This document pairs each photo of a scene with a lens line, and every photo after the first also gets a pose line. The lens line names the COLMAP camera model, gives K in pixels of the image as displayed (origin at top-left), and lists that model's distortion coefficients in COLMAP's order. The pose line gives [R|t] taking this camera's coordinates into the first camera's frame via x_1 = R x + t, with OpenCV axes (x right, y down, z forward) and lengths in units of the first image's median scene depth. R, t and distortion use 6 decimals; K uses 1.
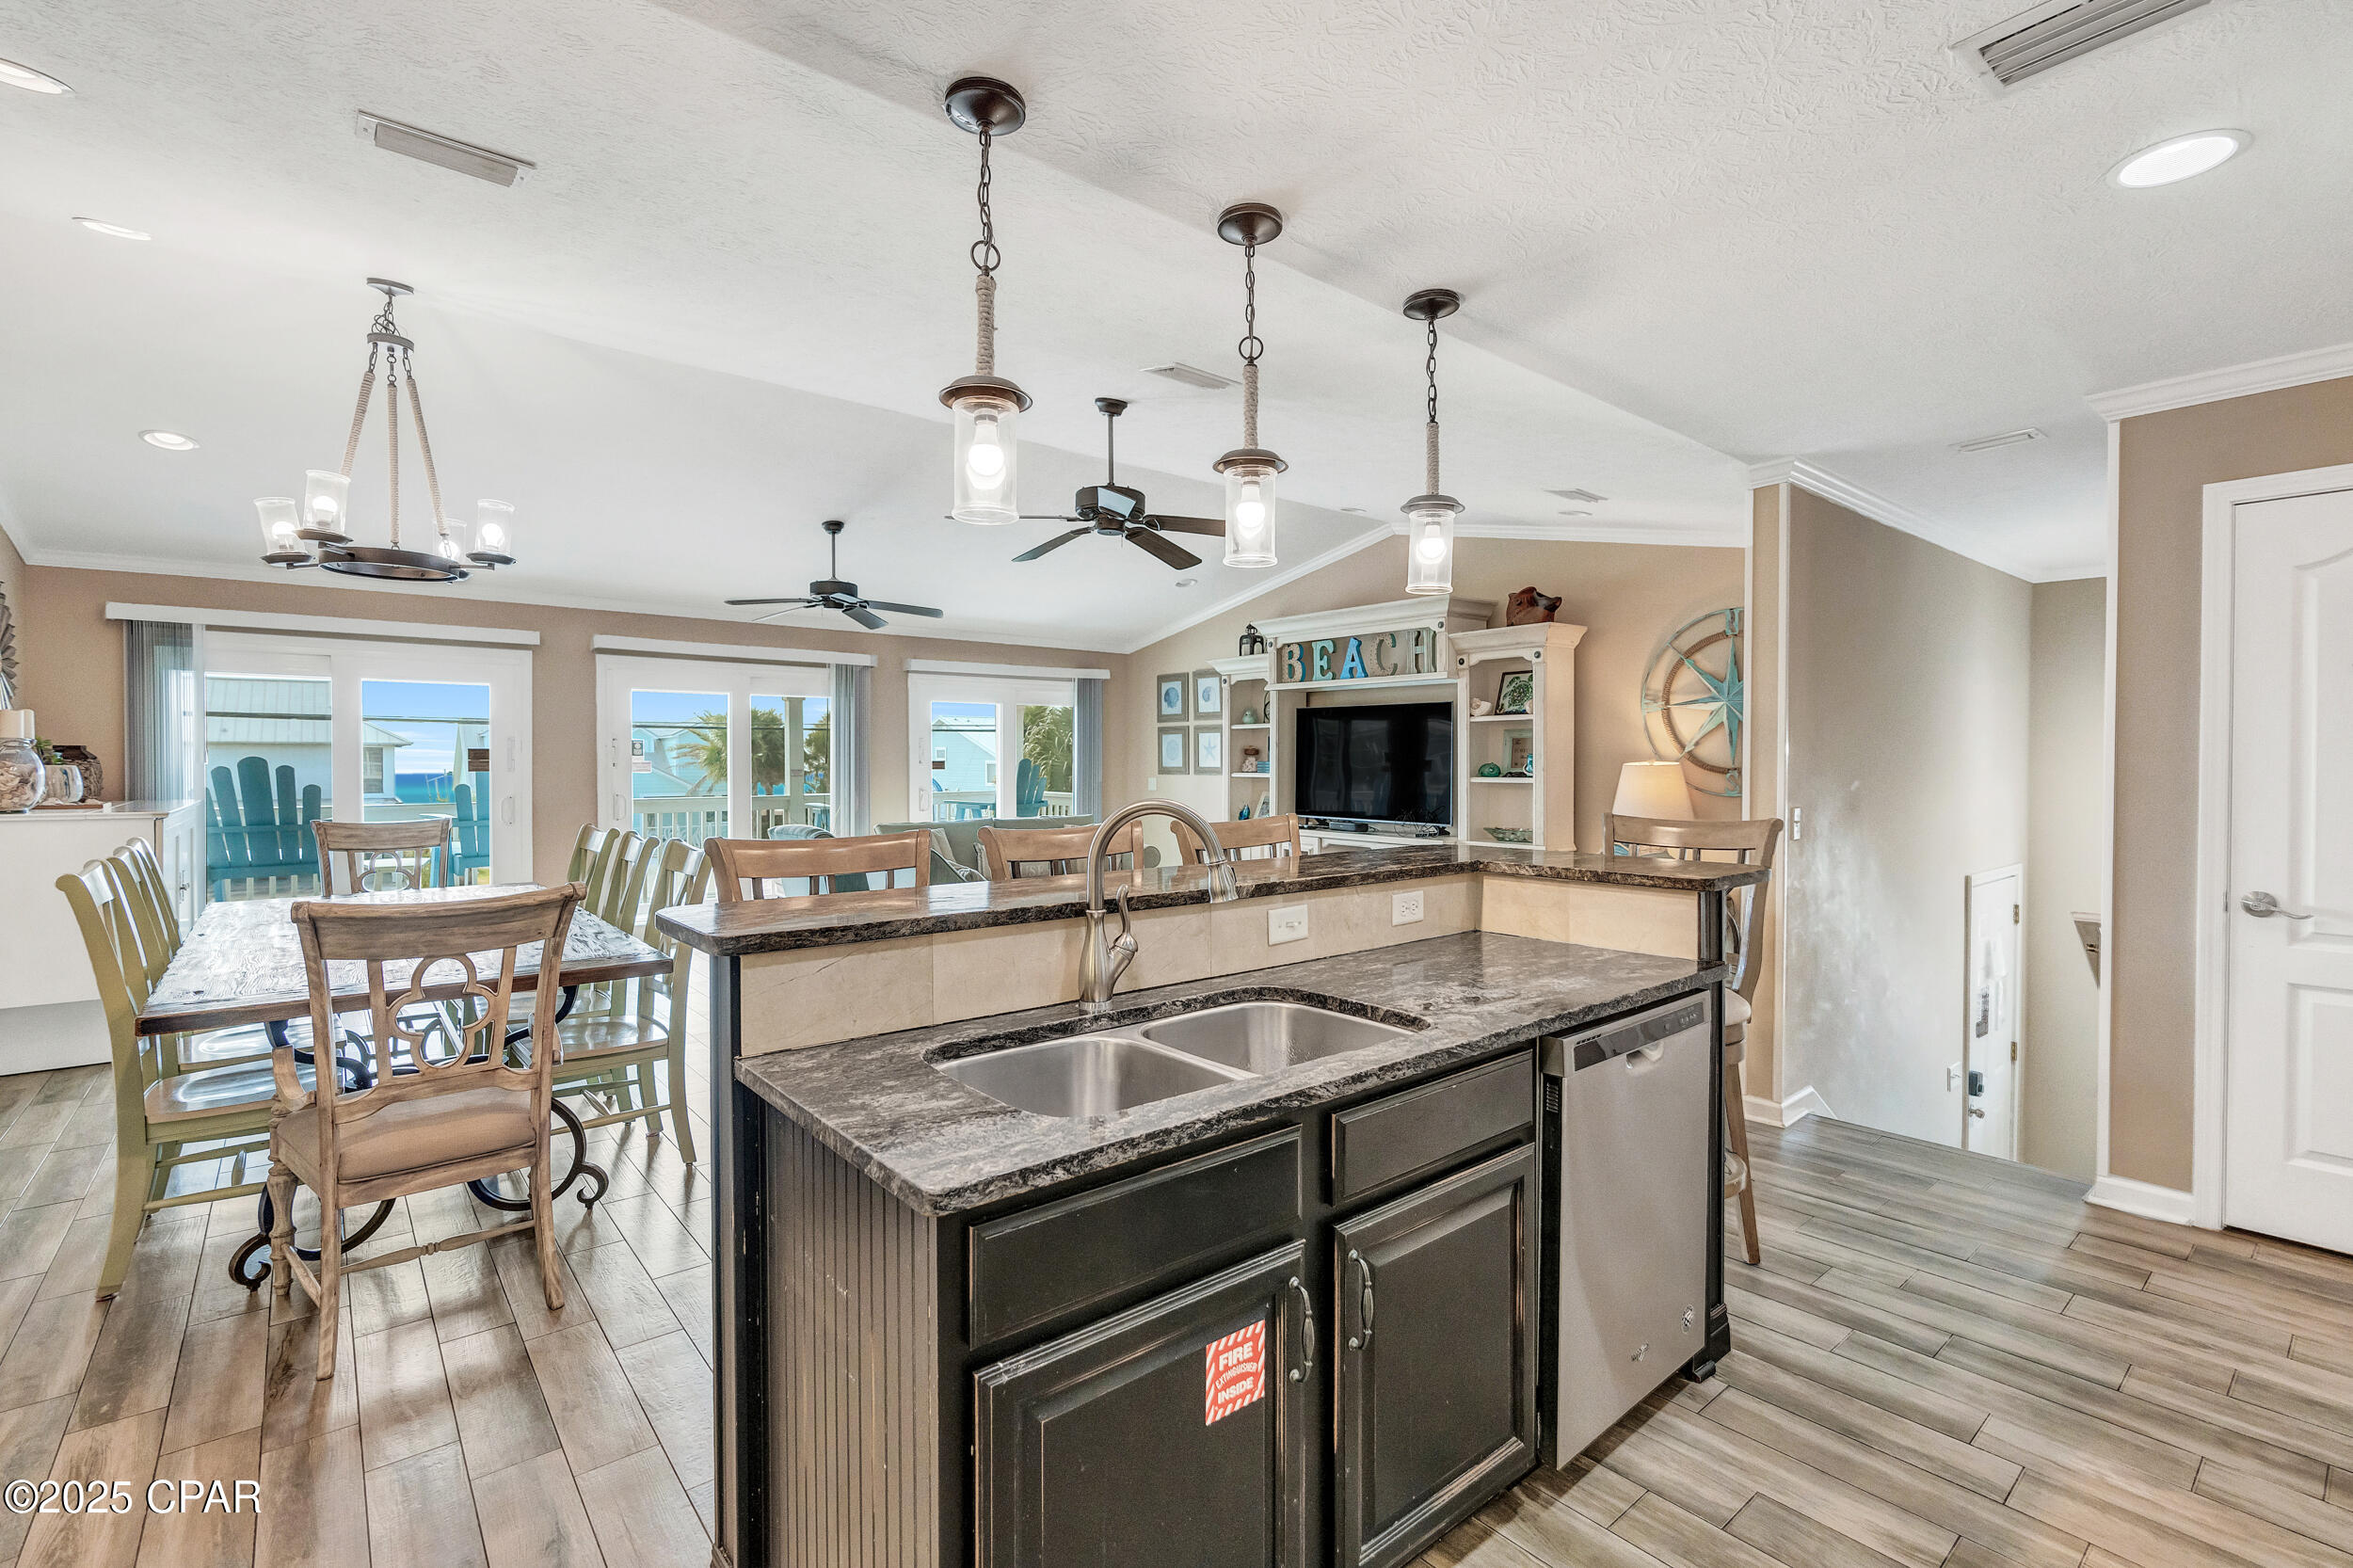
lens RADIAL K [[1059.0, 0, 1193.6], [0, 1059.0, 777.4], [0, 0, 1]] dist [-0.009714, 0.003161]
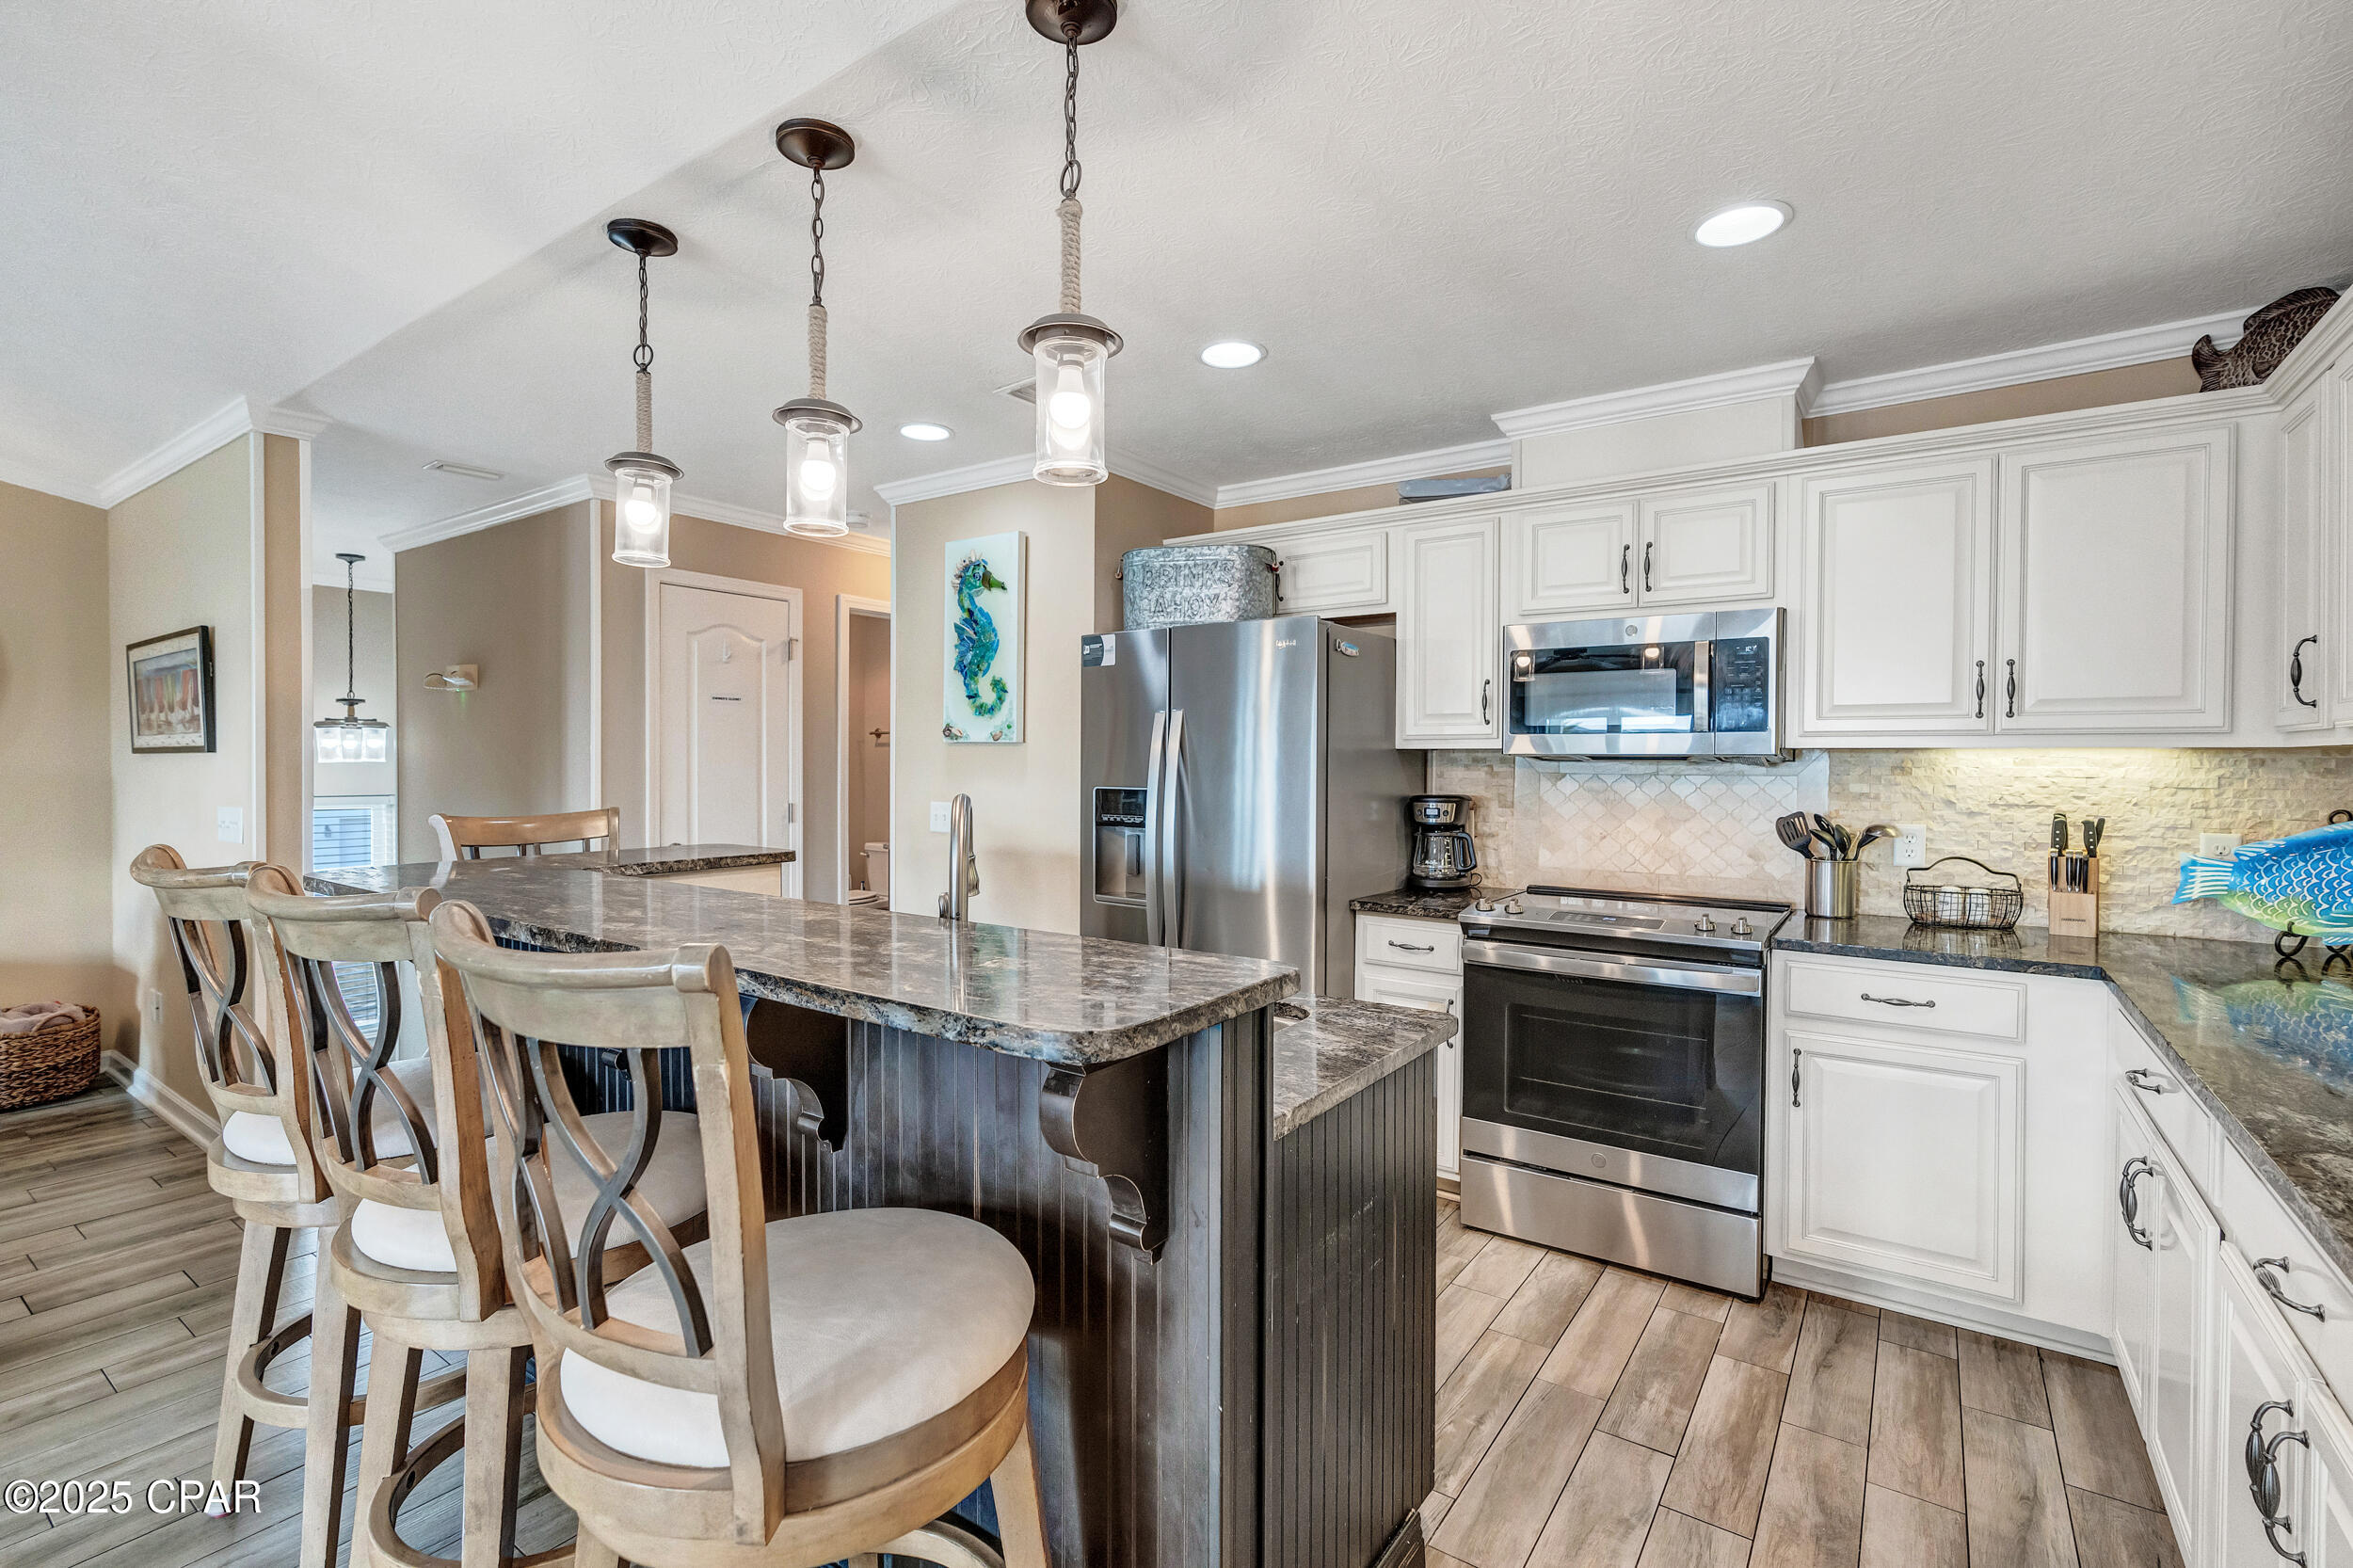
lens RADIAL K [[1059.0, 0, 1185.6], [0, 1059.0, 778.4], [0, 0, 1]] dist [-0.009714, 0.003161]
pose [[-0.255586, -0.015912, 0.966655, -0.261312], [0.010083, 0.999766, 0.019123, -0.002703], [-0.966734, 0.014634, -0.255366, 0.275941]]
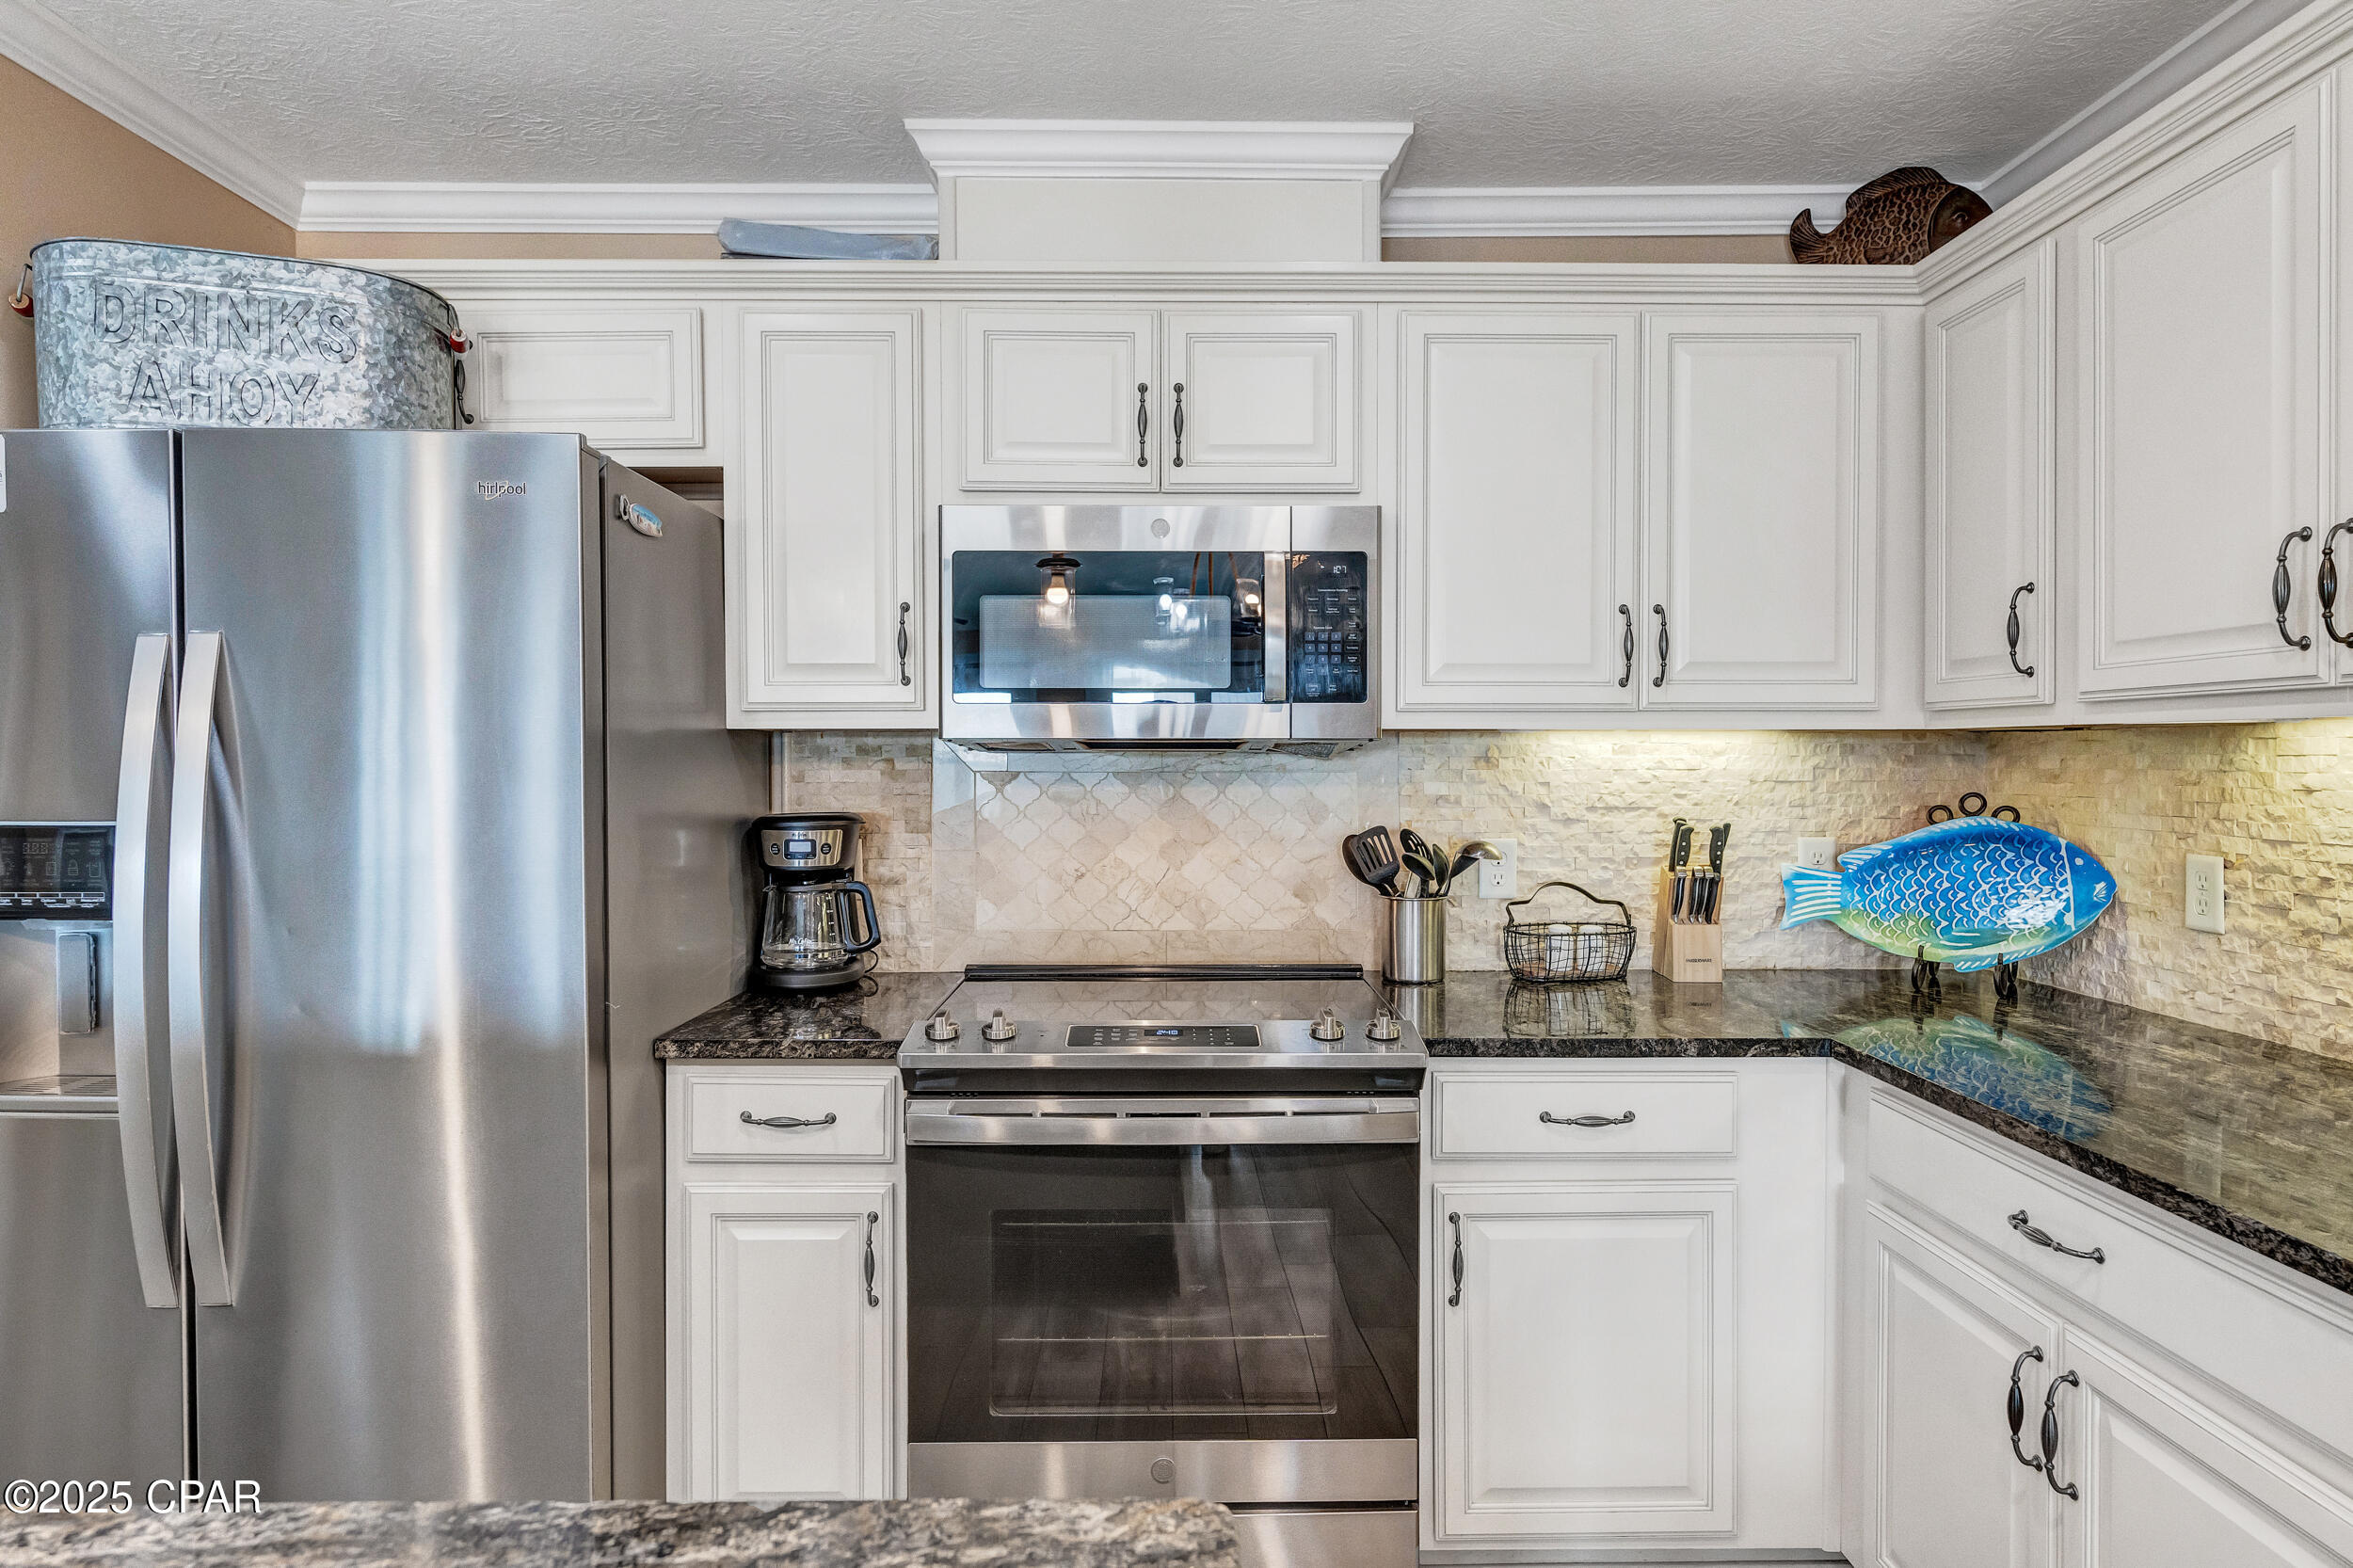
lens RADIAL K [[1322.3, 0, 1183.5], [0, 1322.3, 782.0], [0, 0, 1]] dist [-0.002712, 0.002041]
pose [[-0.771627, -0.012543, 0.635951, -0.100226], [0.011068, 0.999389, 0.033142, -0.002561], [-0.635979, 0.032612, -0.771017, 0.232927]]
